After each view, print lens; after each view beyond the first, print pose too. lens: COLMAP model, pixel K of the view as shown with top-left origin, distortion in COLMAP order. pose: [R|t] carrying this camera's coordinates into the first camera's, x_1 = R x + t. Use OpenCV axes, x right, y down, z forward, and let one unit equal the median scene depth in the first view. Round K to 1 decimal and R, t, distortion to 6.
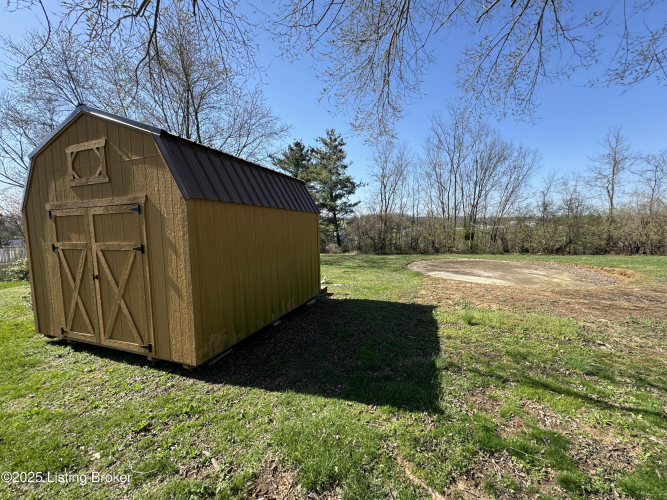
lens RADIAL K [[264.0, 0, 337.1], [0, 264.0, 249.7], [0, 0, 1]] dist [-0.002898, 0.000410]
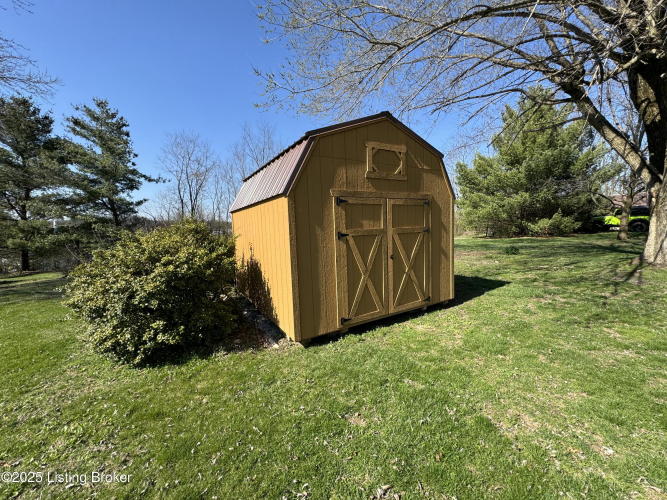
lens RADIAL K [[264.0, 0, 335.8], [0, 264.0, 250.5], [0, 0, 1]] dist [-0.002898, 0.000410]
pose [[0.623064, -0.077913, 0.778280, -1.830978], [0.088929, 0.995631, 0.028479, 0.018370], [-0.777099, 0.051468, 0.627271, 0.402655]]
